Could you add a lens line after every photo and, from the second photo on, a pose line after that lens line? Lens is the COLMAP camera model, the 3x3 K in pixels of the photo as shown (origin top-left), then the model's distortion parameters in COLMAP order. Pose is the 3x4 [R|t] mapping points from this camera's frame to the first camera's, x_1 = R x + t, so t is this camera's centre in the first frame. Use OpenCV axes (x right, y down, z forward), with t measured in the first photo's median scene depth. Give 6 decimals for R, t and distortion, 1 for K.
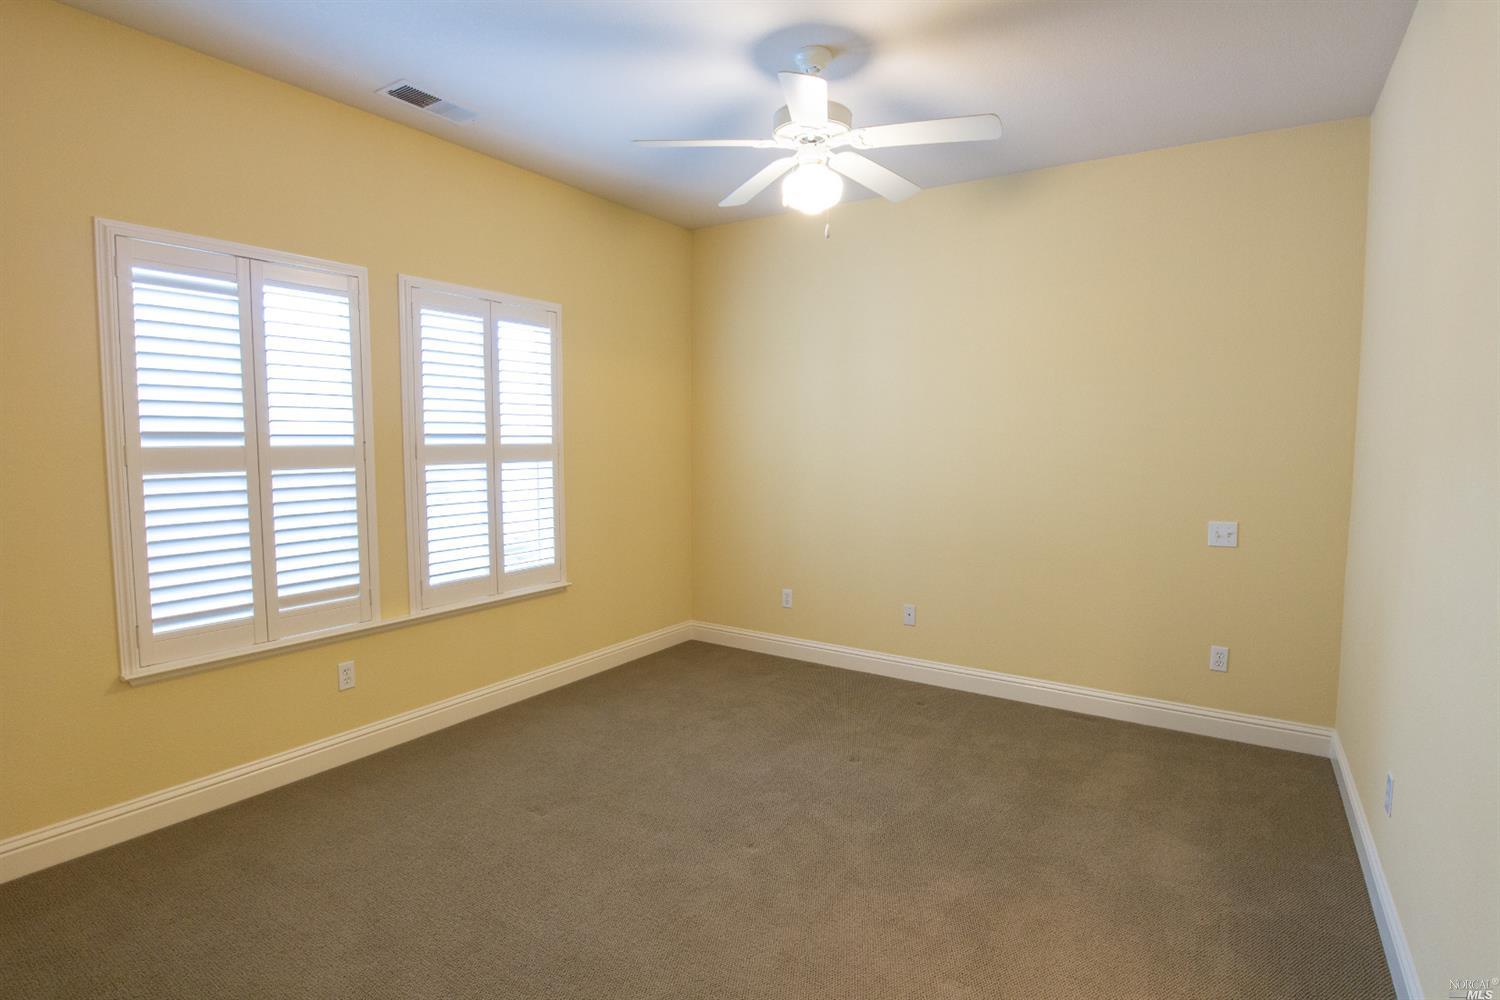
lens RADIAL K [[795.6, 0, 753.7], [0, 795.6, 497.8], [0, 0, 1]] dist [0.020919, -0.003040]
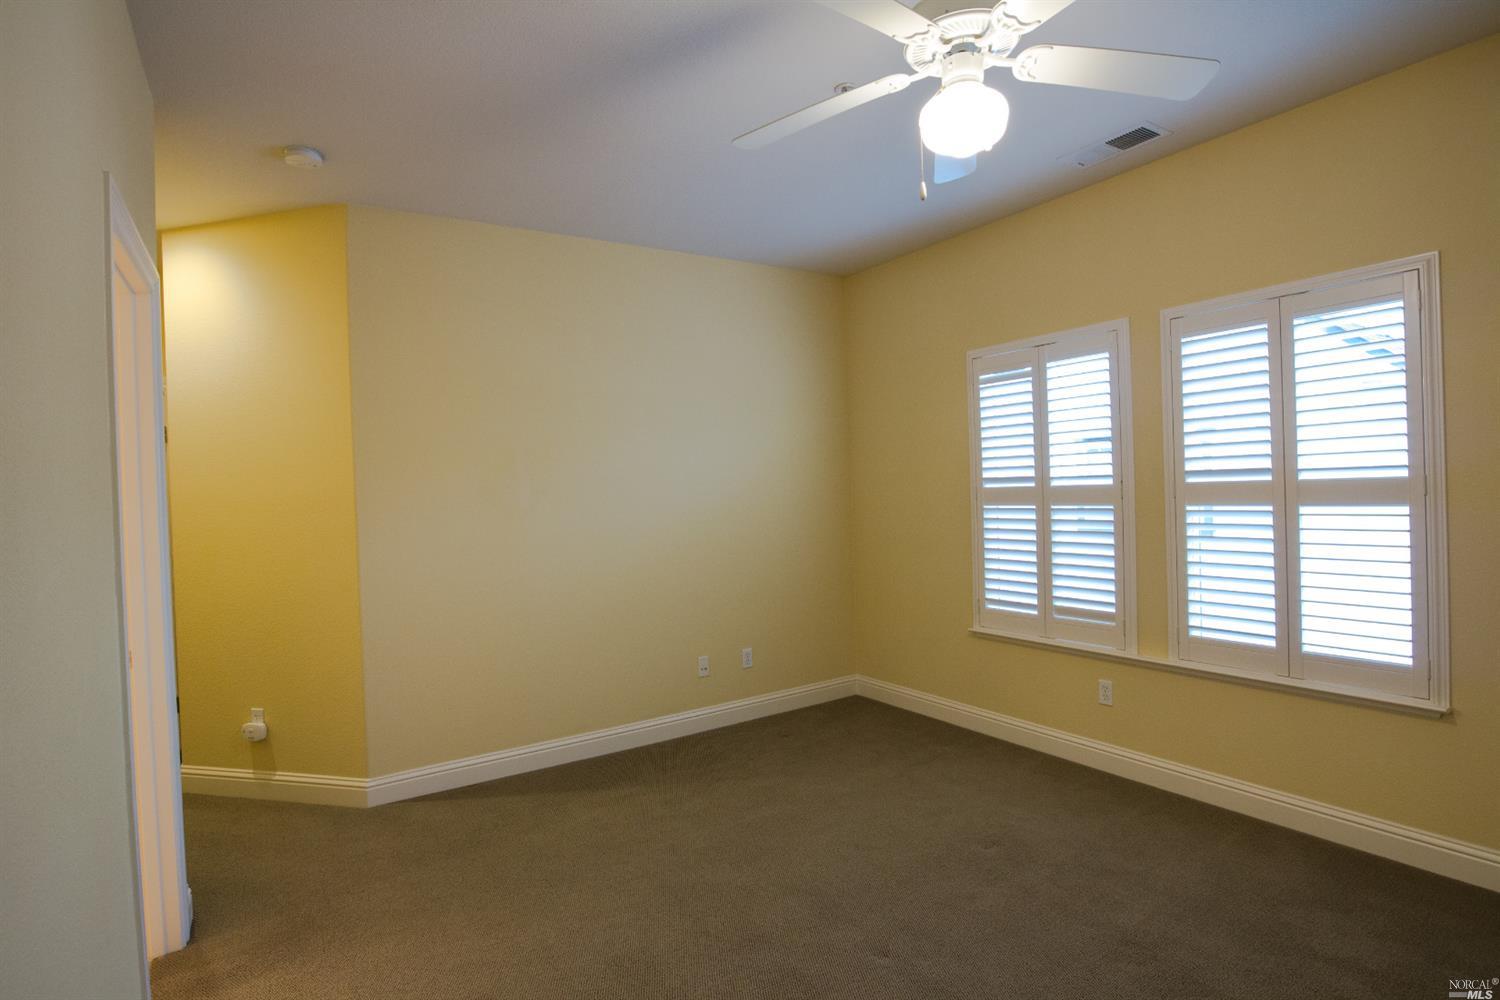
lens RADIAL K [[762.9, 0, 760.3], [0, 762.9, 500.1], [0, 0, 1]] dist [-0.016382, 0.003066]
pose [[-0.405414, 0.028104, -0.913701, 0.655437], [-0.036269, 0.998246, 0.046797, -0.077493], [0.913413, 0.052112, -0.403683, 0.998602]]
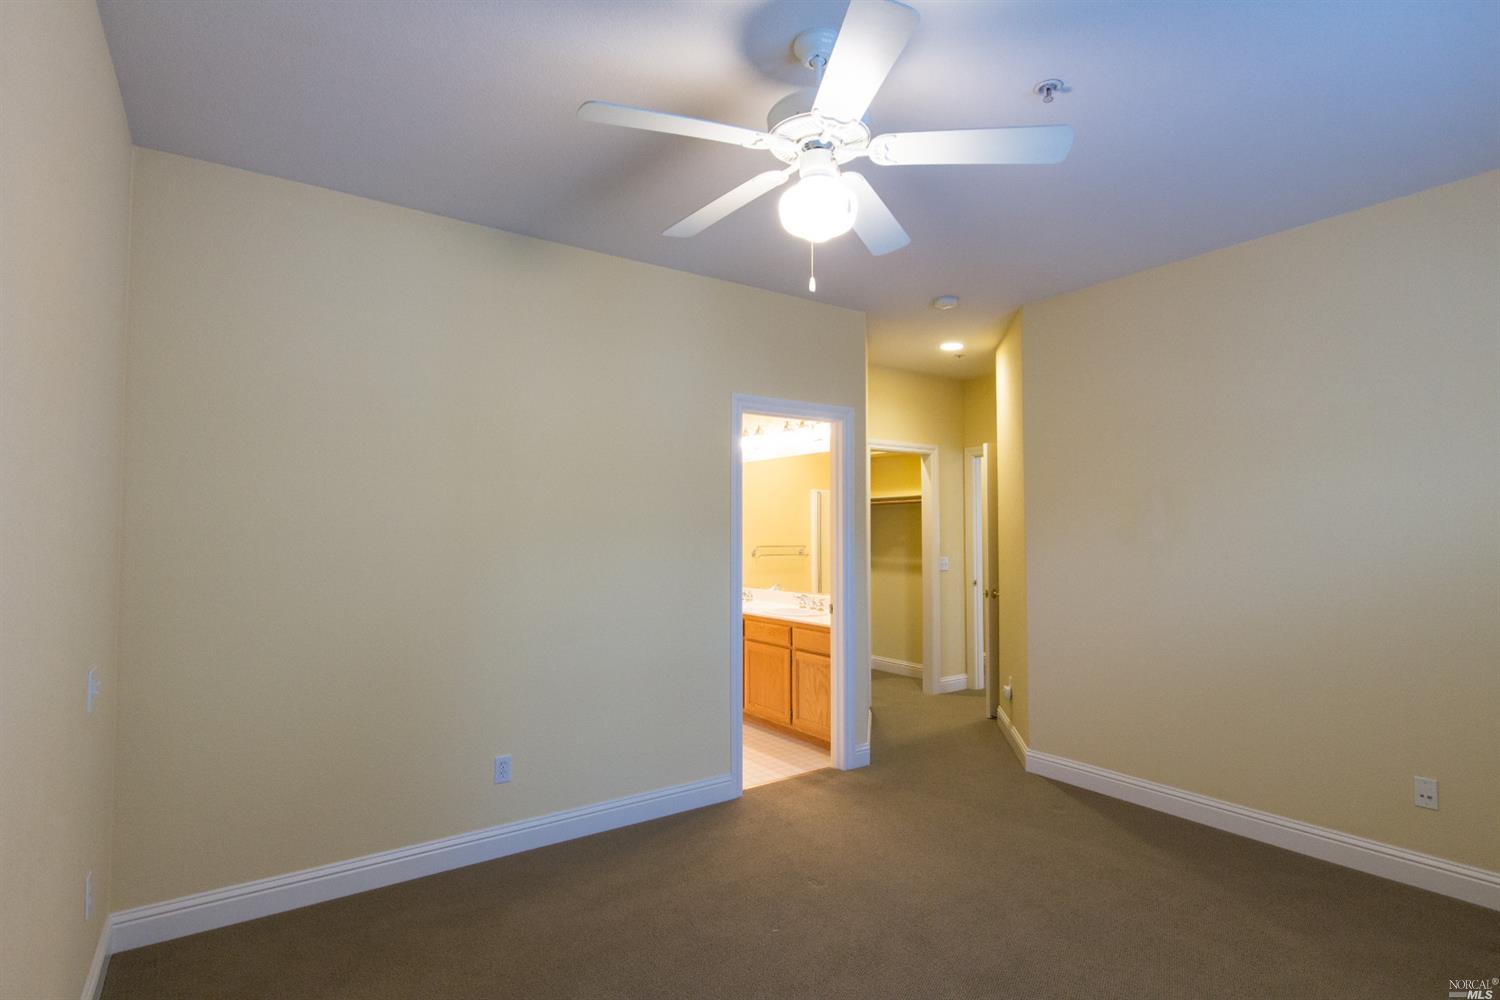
lens RADIAL K [[762.9, 0, 749.5], [0, 762.9, 496.8], [0, 0, 1]] dist [-0.016382, 0.003066]
pose [[-0.926262, 0.015501, 0.376562, -0.120983], [0.028087, 0.999215, 0.027955, -0.121608], [-0.375832, 0.036470, -0.925970, 1.512422]]
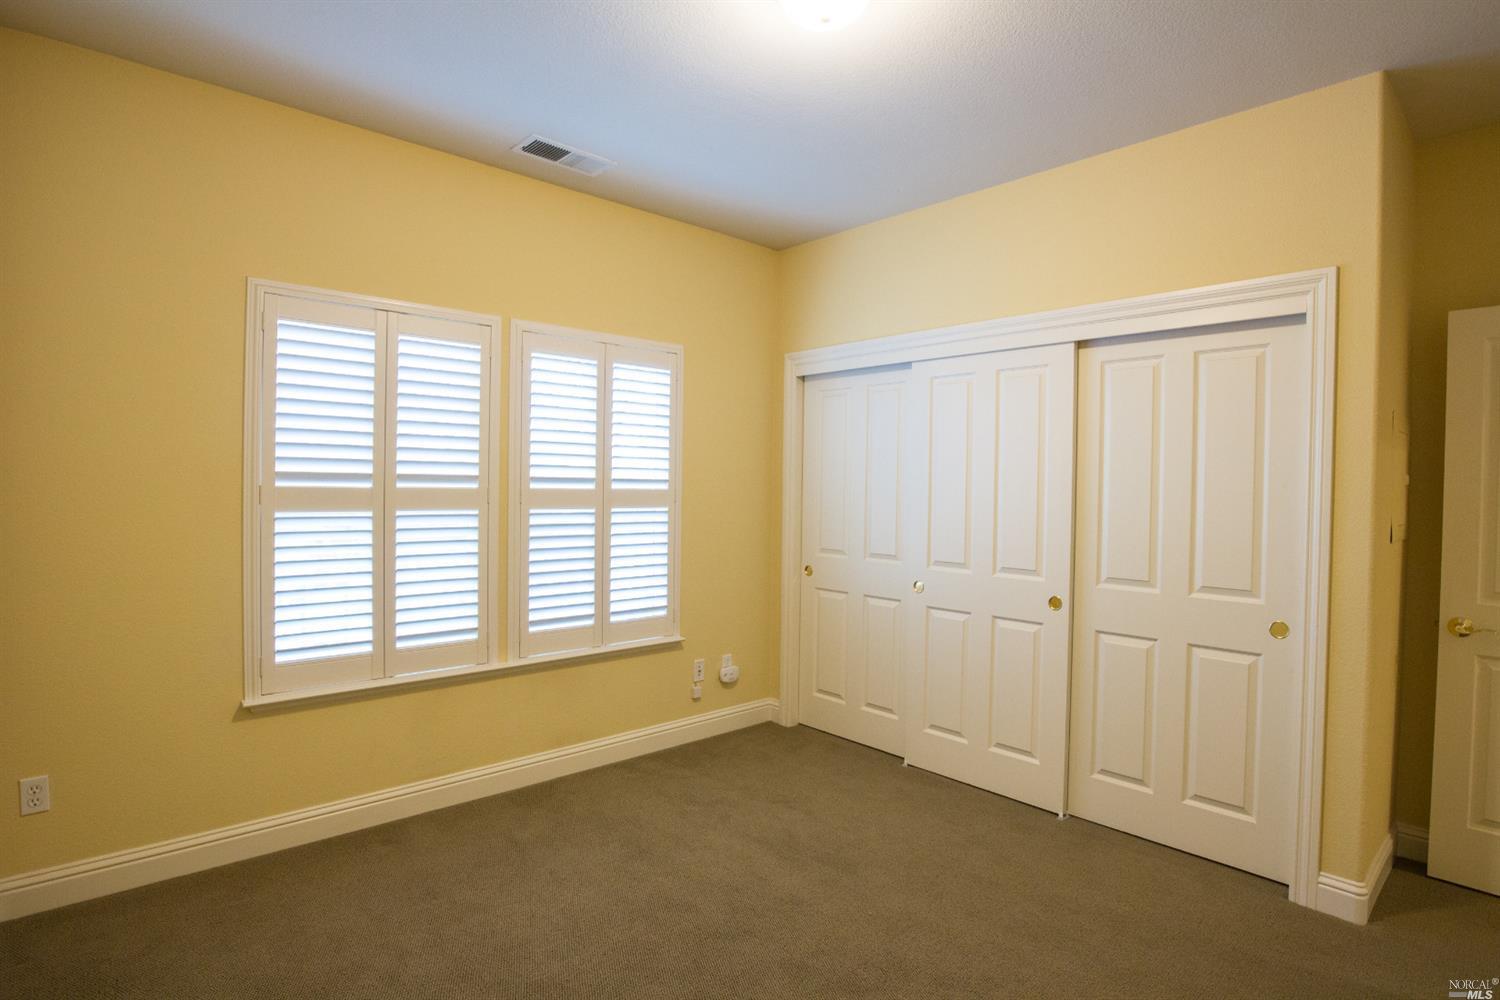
lens RADIAL K [[762.9, 0, 763.4], [0, 762.9, 493.9], [0, 0, 1]] dist [-0.016382, 0.003066]
pose [[0.964023, 0.017250, -0.265259, 0.108808], [-0.034519, 0.997566, -0.060579, -0.012631], [0.263568, 0.067556, 0.962272, 0.166524]]
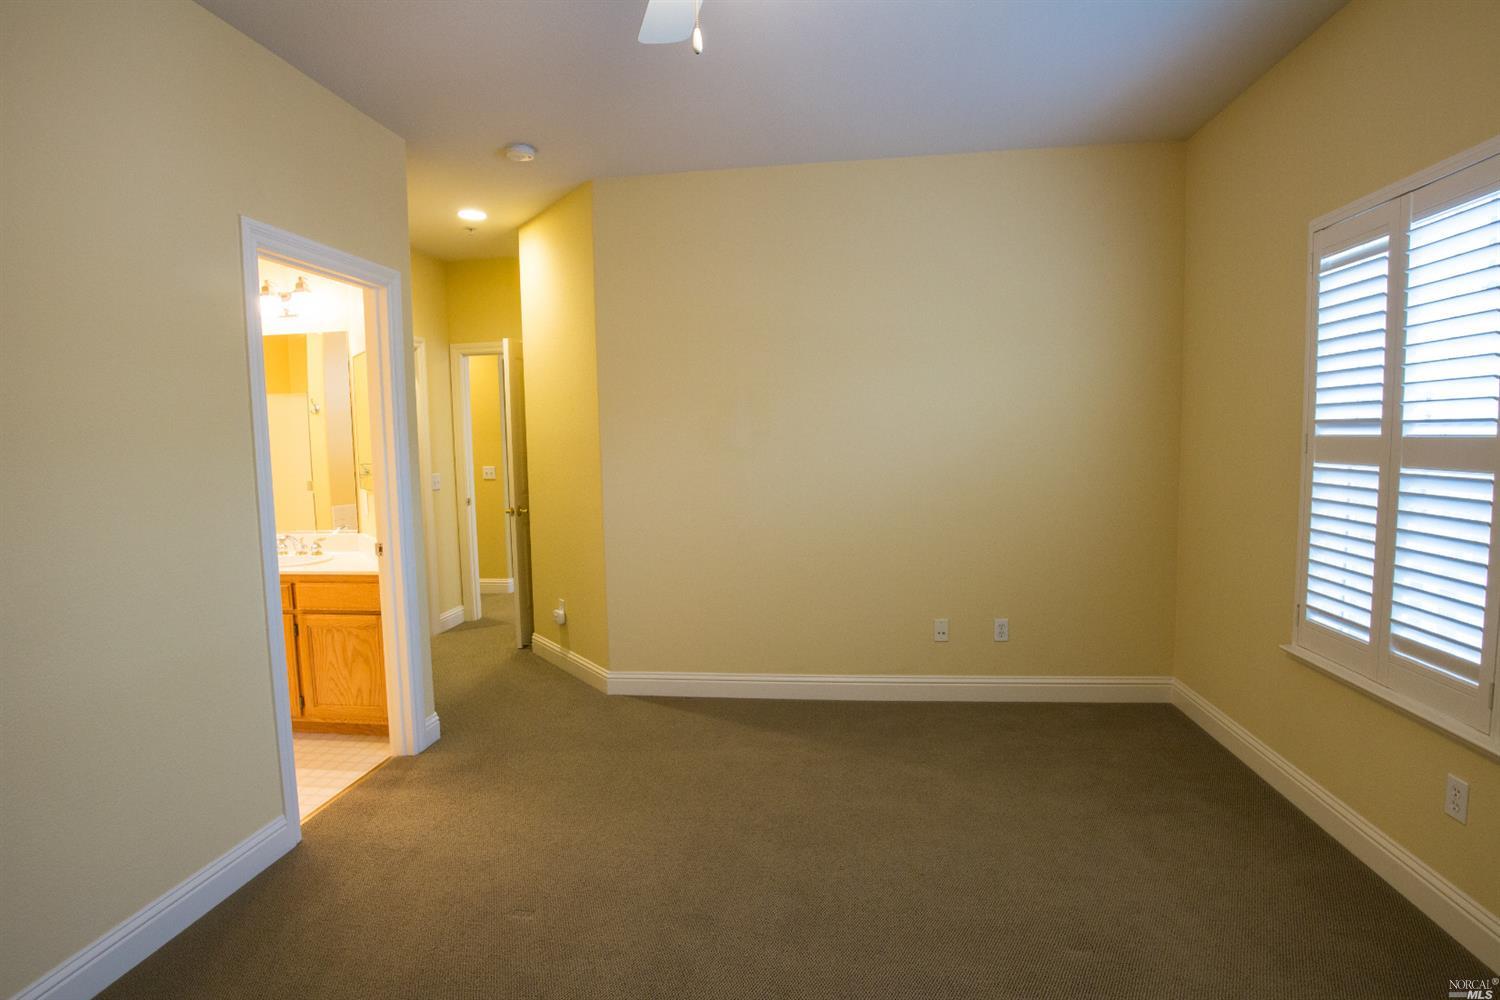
lens RADIAL K [[762.9, 0, 750.2], [0, 762.9, 501.6], [0, 0, 1]] dist [-0.016382, 0.003066]
pose [[-0.900769, 0.057226, -0.430512, 0.249896], [-0.010904, 0.987988, 0.154143, -0.099900], [0.434162, 0.143542, -0.889325, 1.287349]]
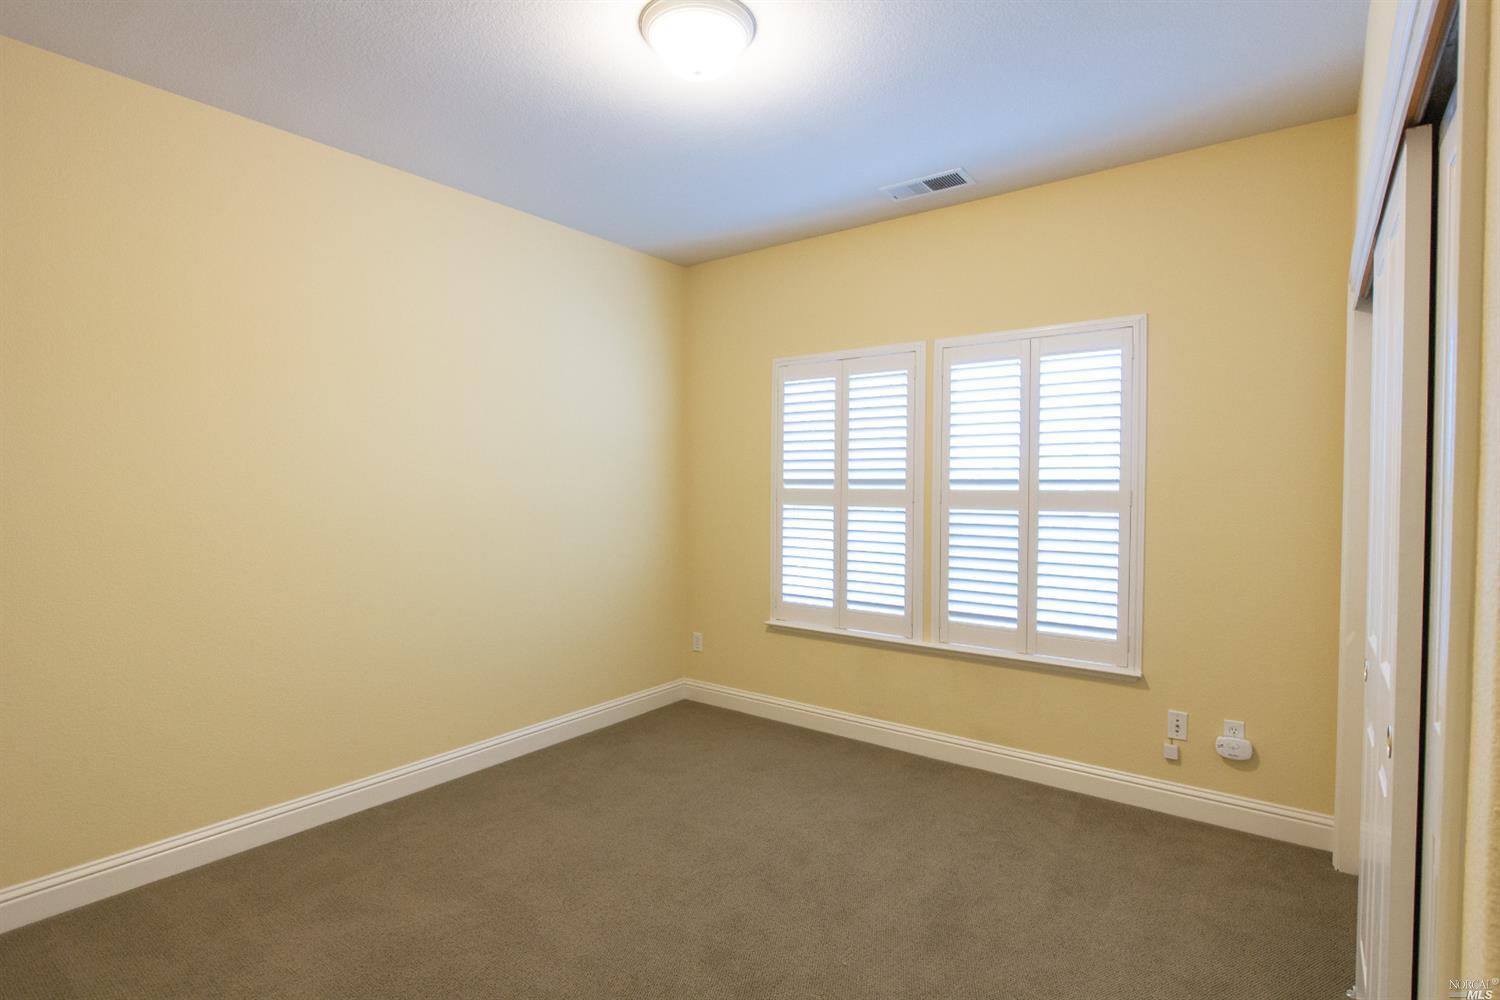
lens RADIAL K [[681.0, 0, 762.3], [0, 681.0, 493.5], [0, 0, 1]] dist [-0.001865, 0.000126]
pose [[-0.031886, 0.017025, -0.999347, 0.548219], [-0.077697, 0.996787, 0.019460, -0.063942], [0.996467, 0.078267, -0.030461, 0.828147]]
